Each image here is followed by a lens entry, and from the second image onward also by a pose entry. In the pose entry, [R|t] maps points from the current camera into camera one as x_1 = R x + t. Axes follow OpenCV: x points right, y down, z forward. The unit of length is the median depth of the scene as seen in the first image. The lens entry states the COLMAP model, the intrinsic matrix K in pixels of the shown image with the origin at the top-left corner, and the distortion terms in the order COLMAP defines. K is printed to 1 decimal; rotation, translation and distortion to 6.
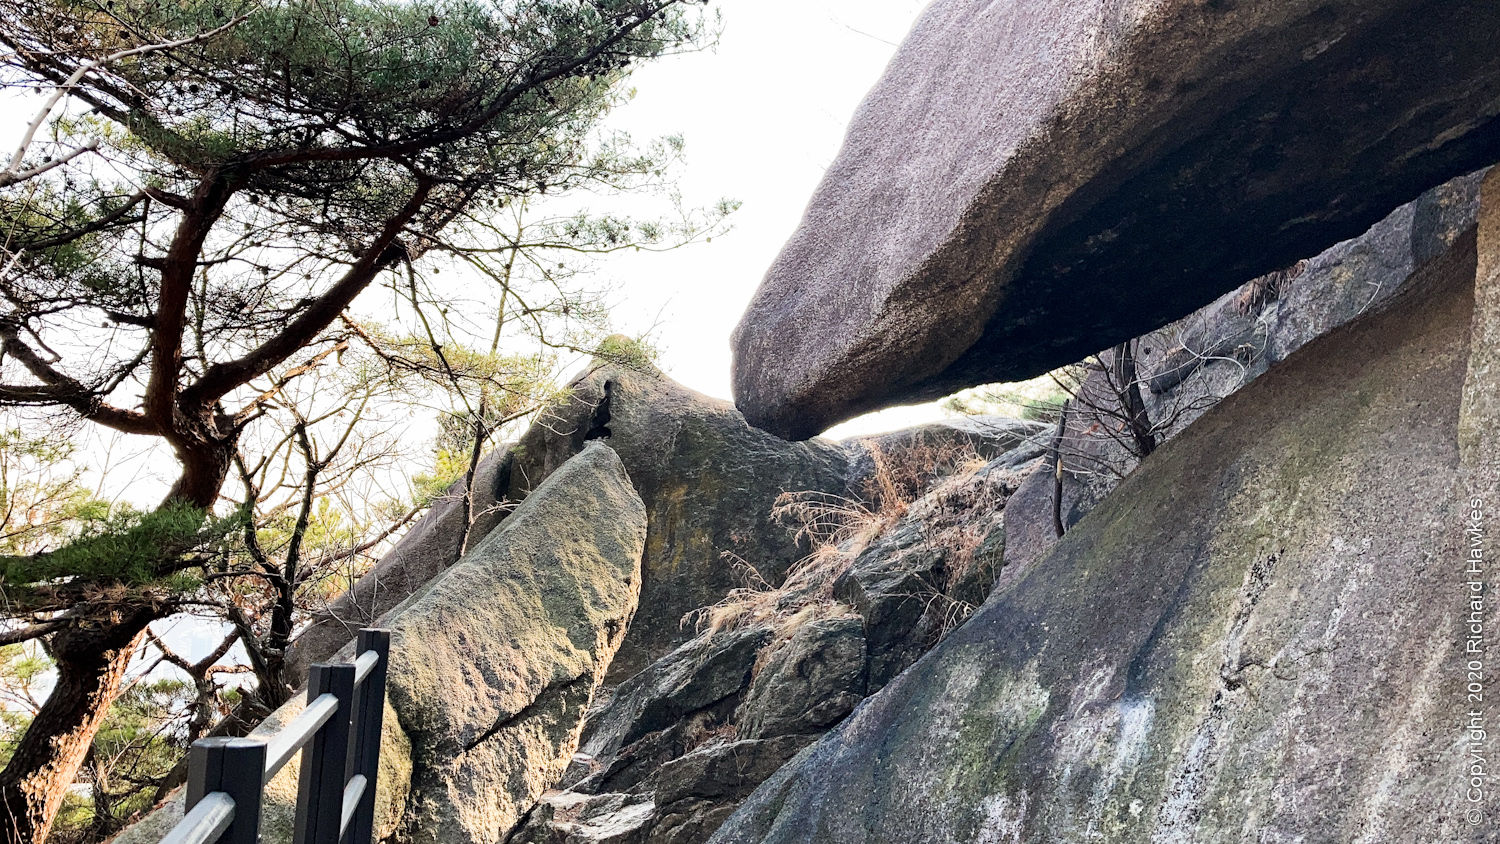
lens RADIAL K [[1509.4, 0, 749.2], [0, 1509.4, 420.7], [0, 0, 1]] dist [0.049272, 0.000000]
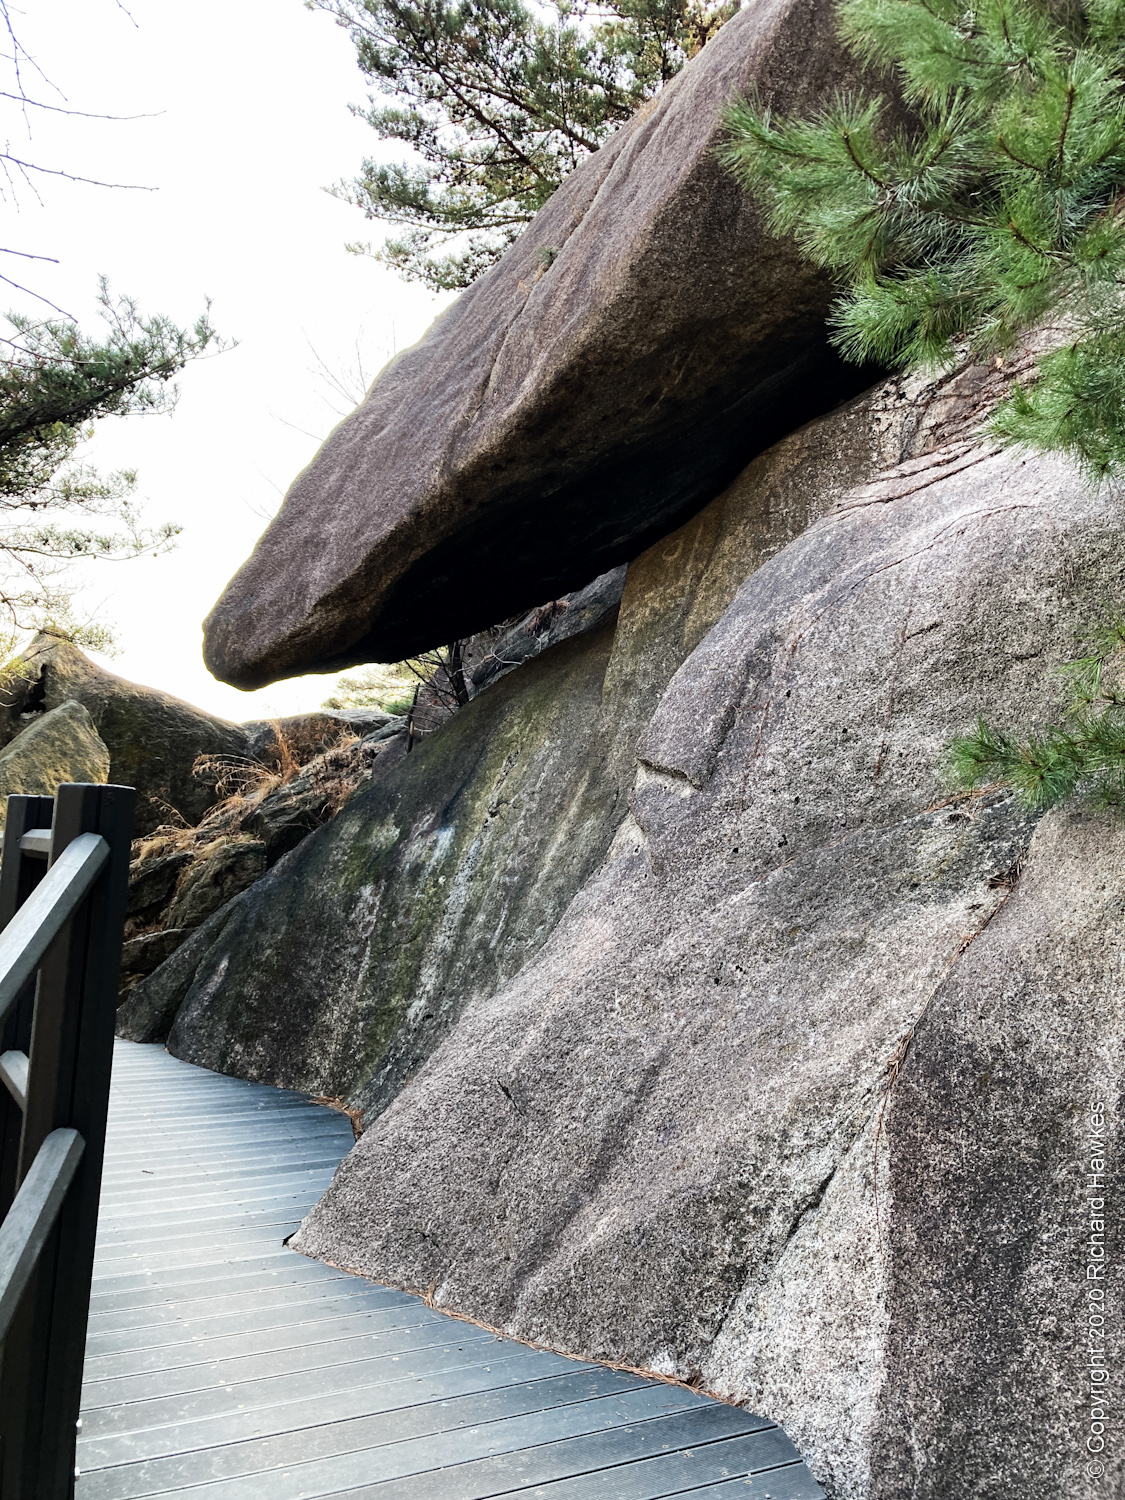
lens RADIAL K [[1212.1, 0, 566.9], [0, 1212.1, 738.8], [0, 0, 1]] dist [0.042997, -0.041752]
pose [[0.945713, 0.041330, 0.322365, -0.064695], [-0.046180, 0.998906, 0.007407, 0.040775], [-0.321706, -0.021891, 0.946587, -0.331760]]
